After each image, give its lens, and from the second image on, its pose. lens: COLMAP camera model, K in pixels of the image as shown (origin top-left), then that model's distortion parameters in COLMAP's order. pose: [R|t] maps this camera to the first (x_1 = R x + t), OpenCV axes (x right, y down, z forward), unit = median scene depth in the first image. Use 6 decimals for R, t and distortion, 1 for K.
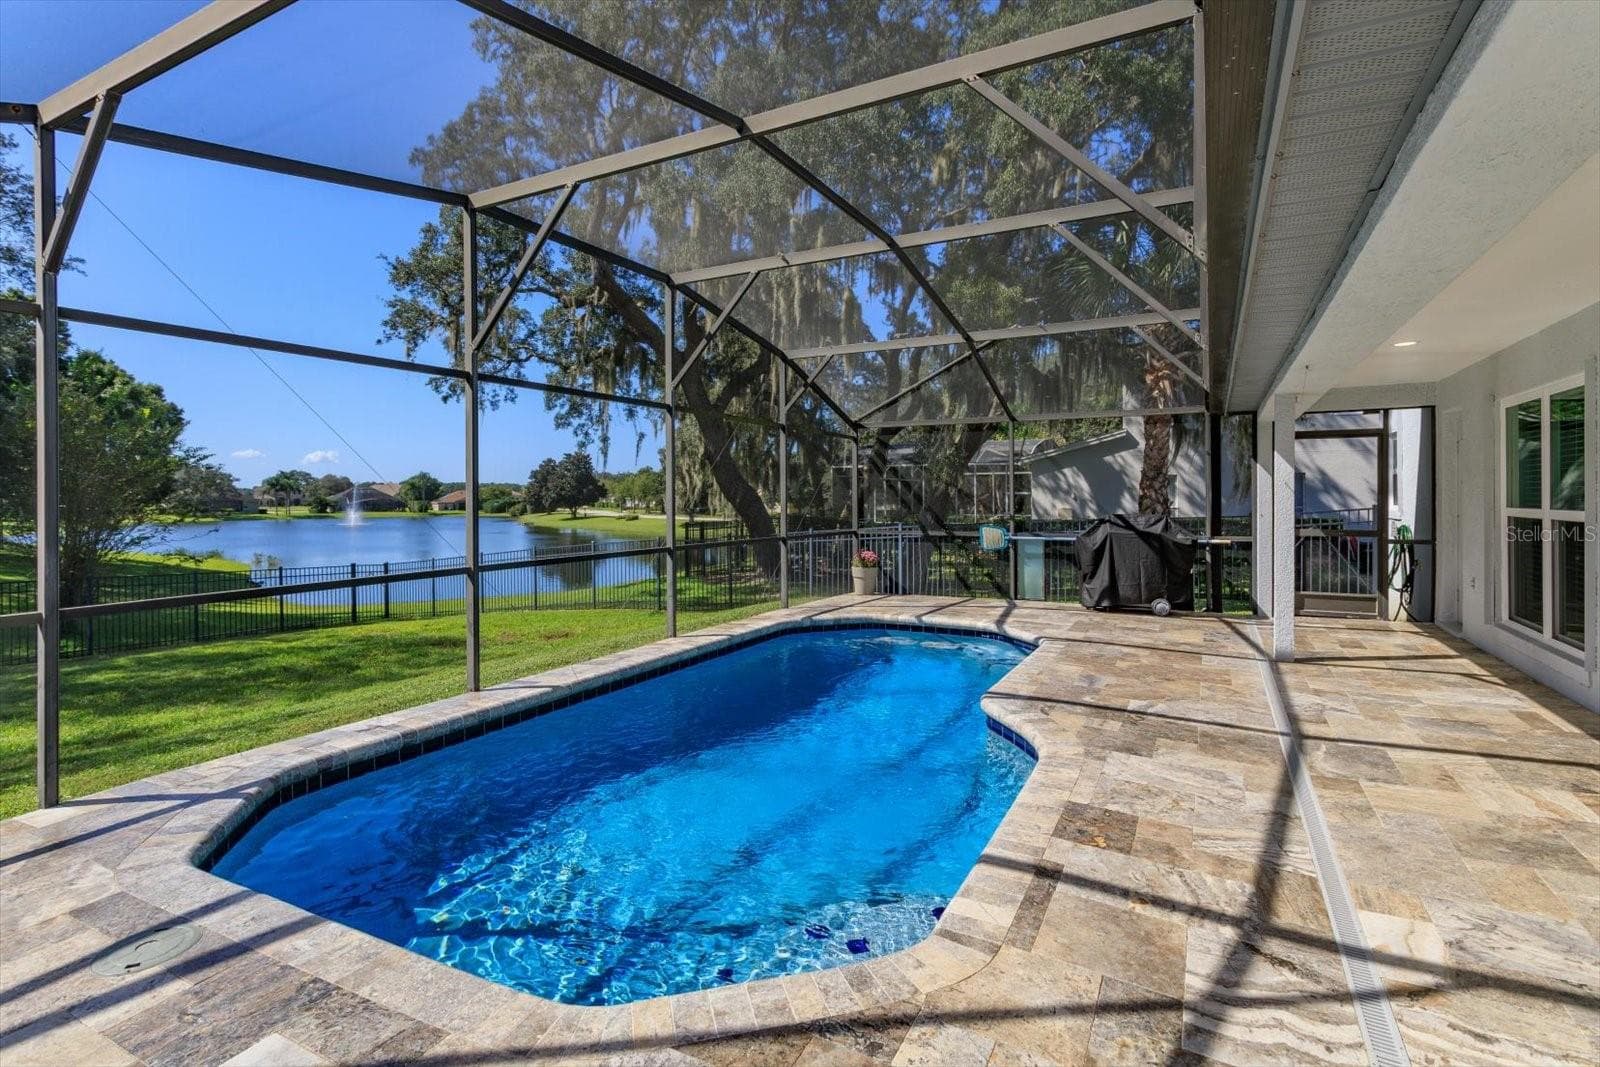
lens RADIAL K [[778.2, 0, 799.4], [0, 778.2, 508.2], [0, 0, 1]] dist [0.003371, -0.000105]
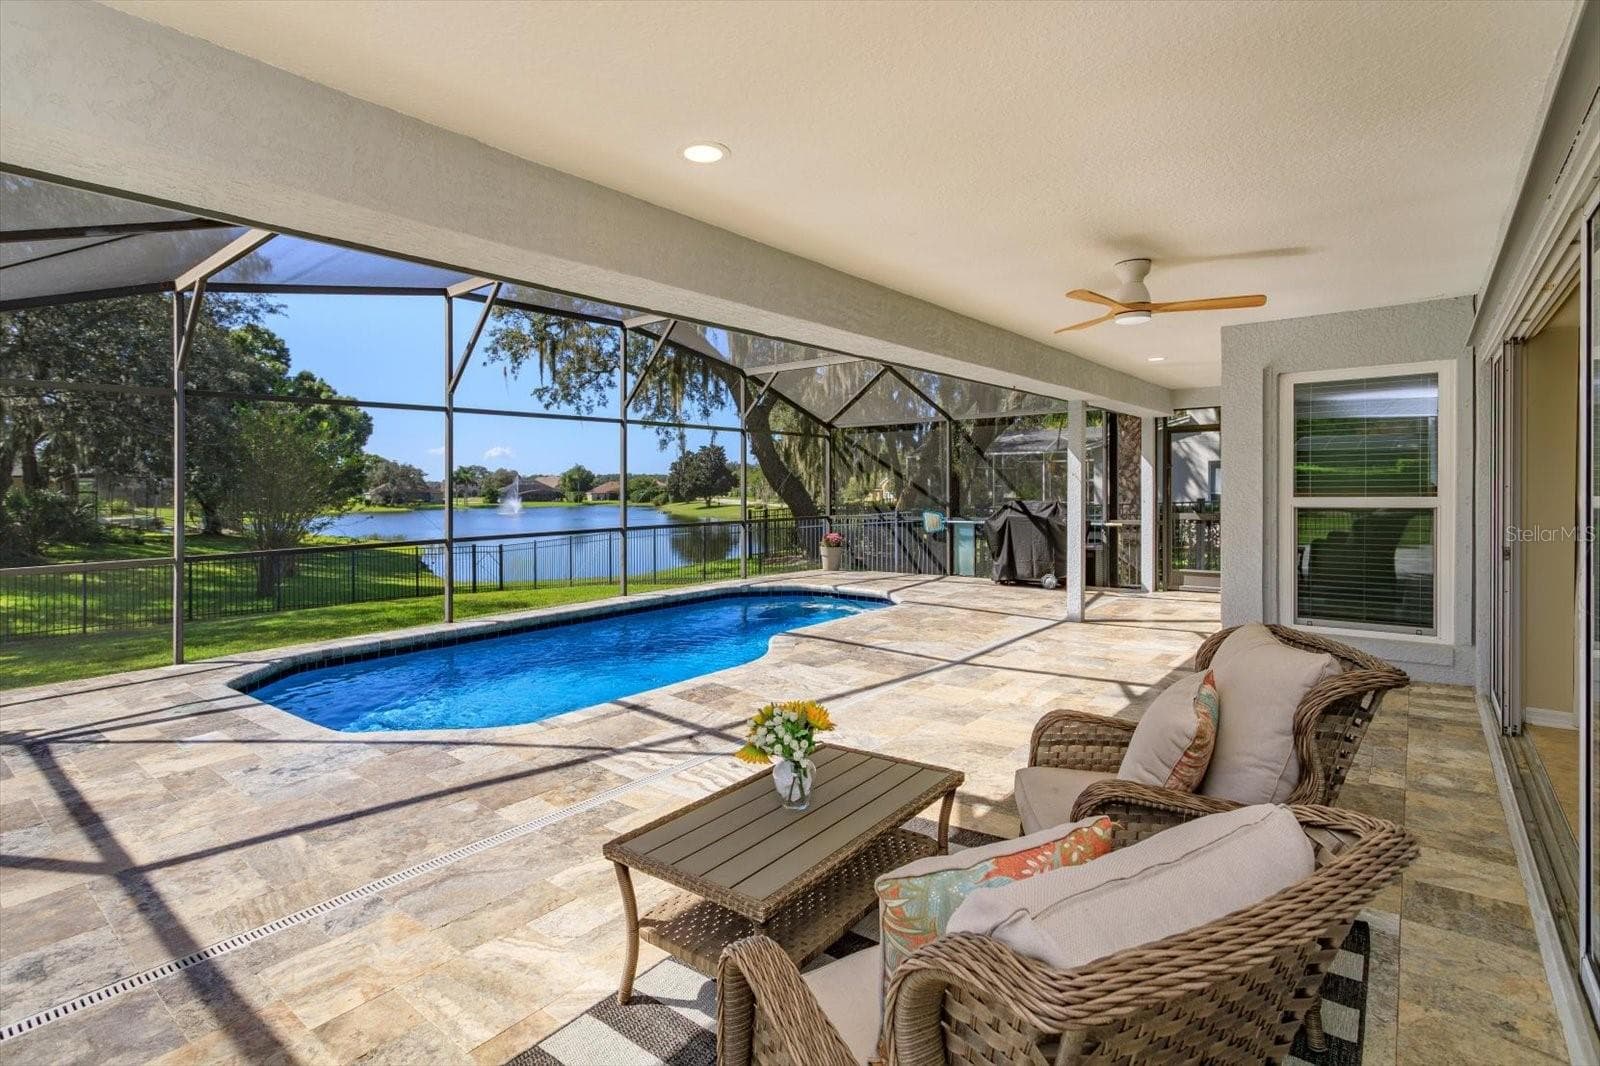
lens RADIAL K [[774.2, 0, 792.0], [0, 774.2, 488.1], [0, 0, 1]] dist [-0.000639, 0.000141]
pose [[0.982066, -0.008019, -0.188368, 0.332737], [0.005949, 0.999916, -0.011549, -0.000124], [0.188445, 0.010222, 0.982031, -0.214887]]
